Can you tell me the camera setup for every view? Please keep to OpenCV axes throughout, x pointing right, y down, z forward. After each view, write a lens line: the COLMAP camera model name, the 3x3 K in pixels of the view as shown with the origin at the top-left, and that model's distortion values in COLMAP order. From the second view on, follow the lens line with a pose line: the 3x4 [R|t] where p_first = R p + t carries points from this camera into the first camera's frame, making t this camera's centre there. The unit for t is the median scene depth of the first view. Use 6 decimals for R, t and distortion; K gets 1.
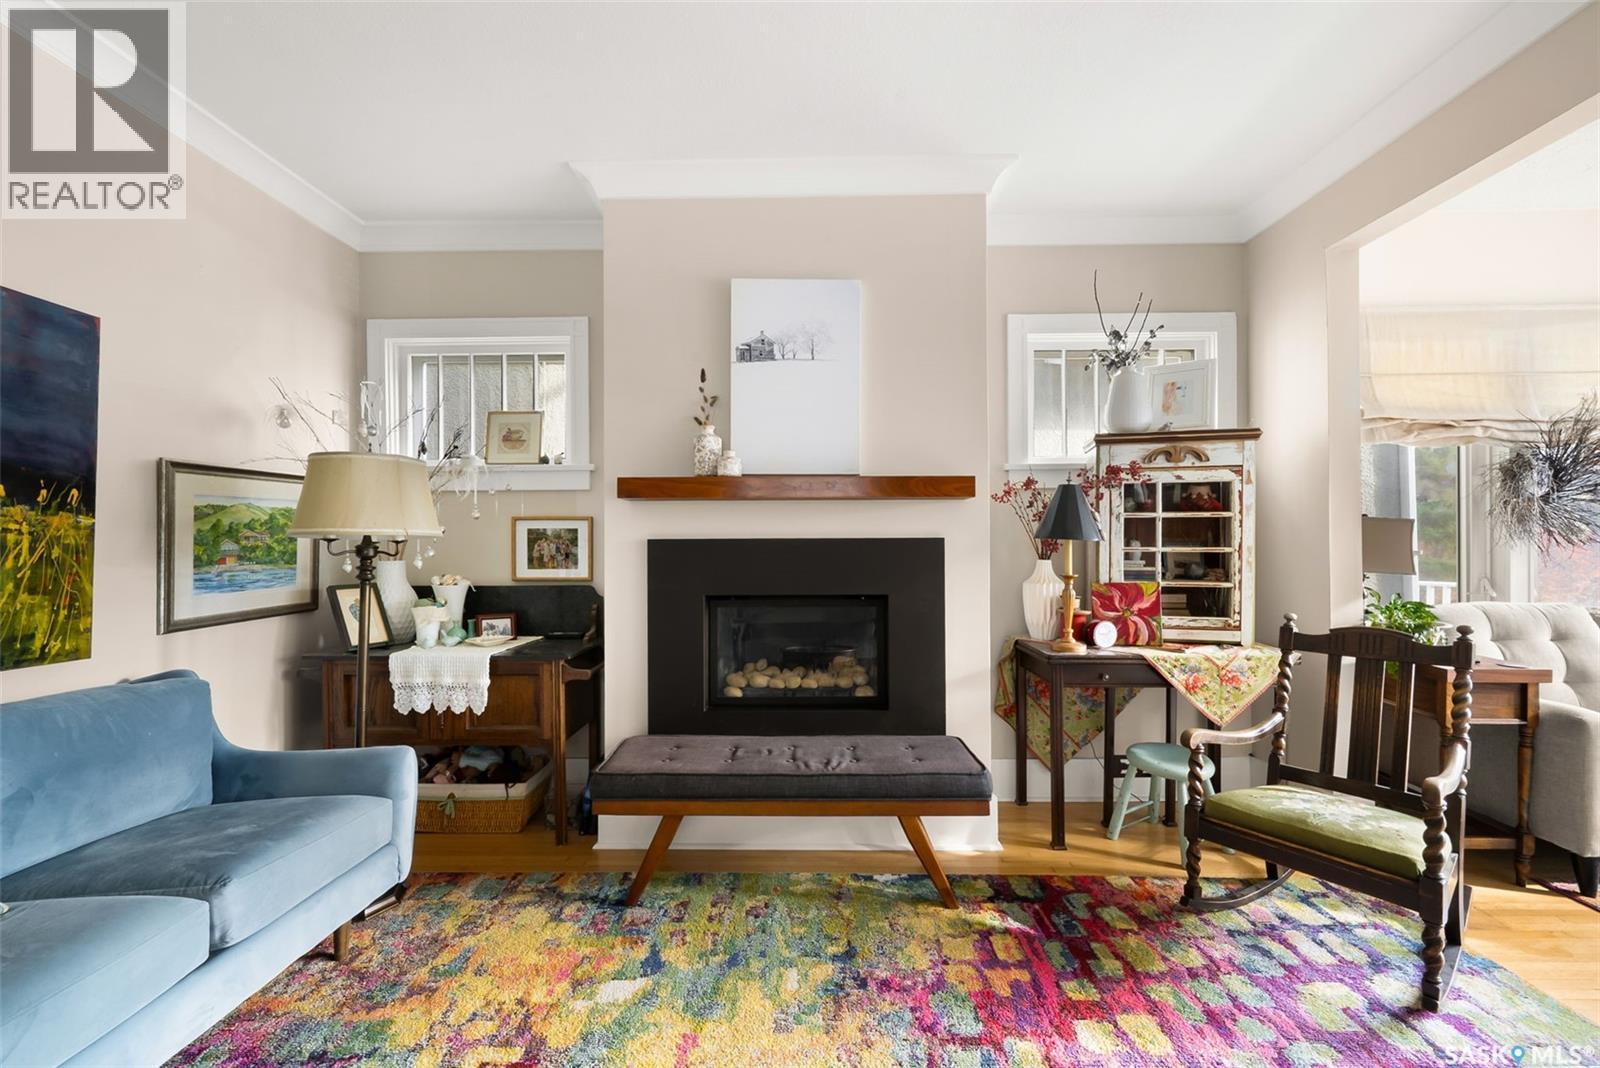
lens RADIAL K [[634.4, 0, 788.1], [0, 634.4, 544.3], [0, 0, 1]] dist [-0.001960, 0.000151]
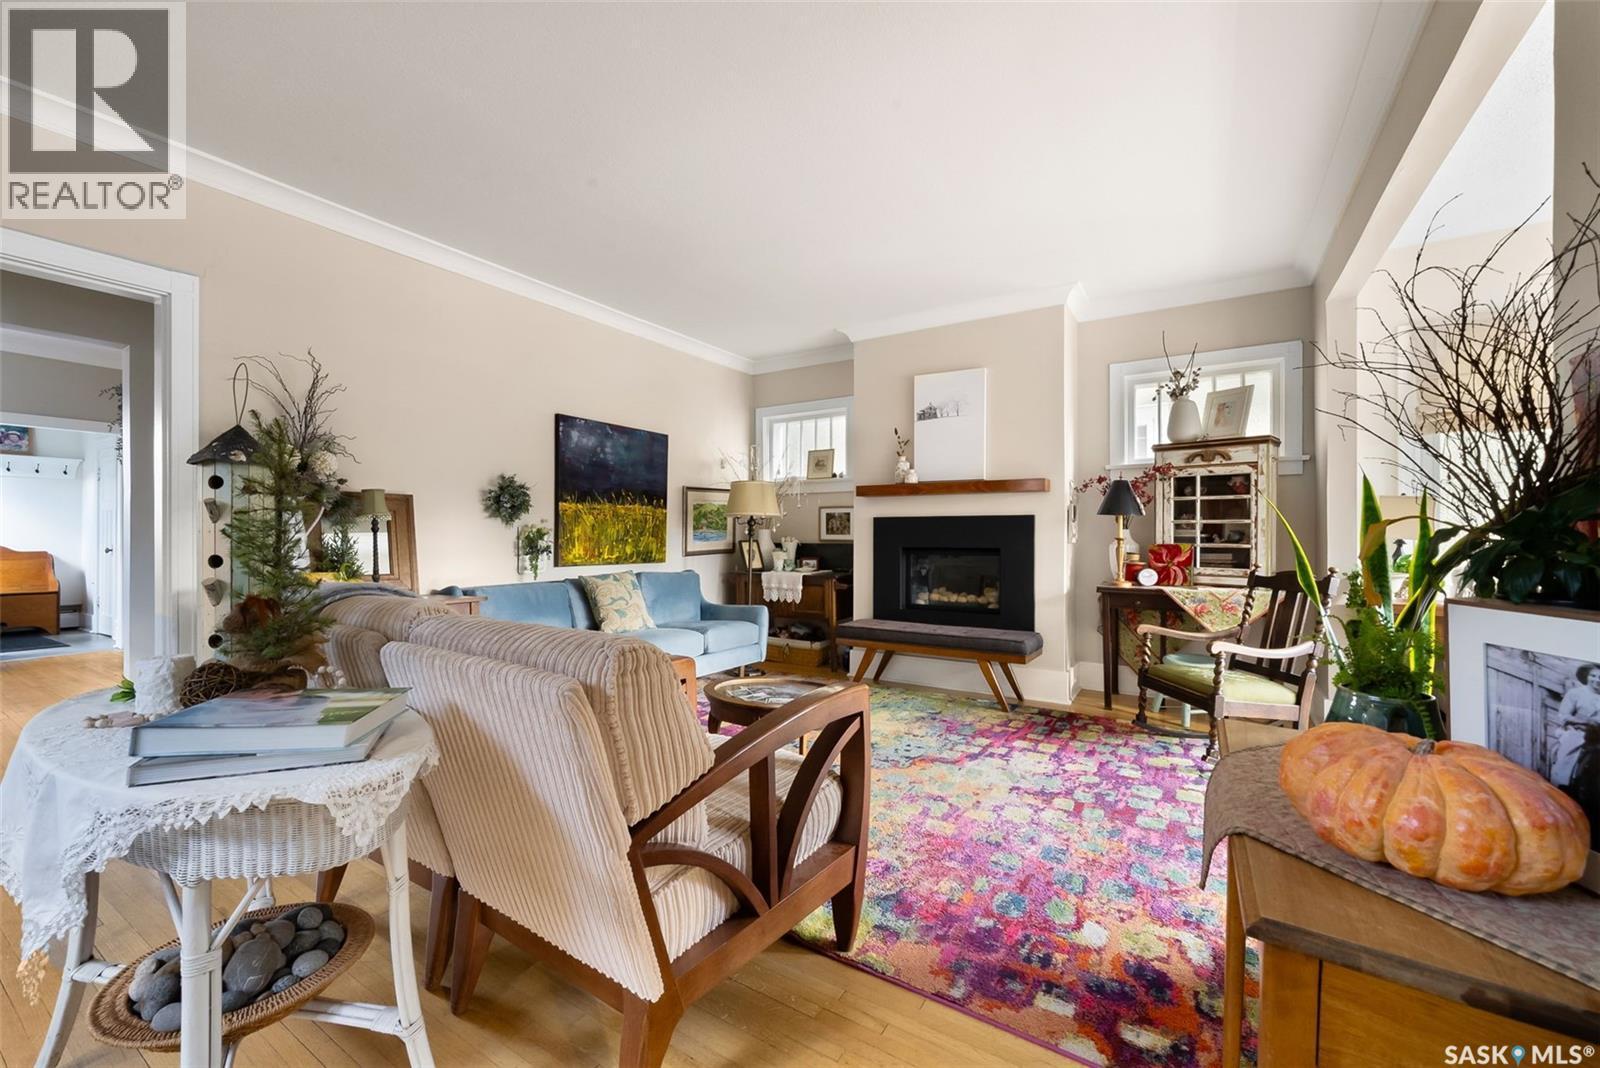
lens RADIAL K [[634.4, 0, 802.9], [0, 634.4, 532.0], [0, 0, 1]] dist [-0.001960, 0.000151]
pose [[0.857797, 0.003710, -0.513976, 0.580035], [-0.002840, 0.999993, 0.002478, 0.032245], [0.513981, -0.000666, 0.857801, -0.750880]]
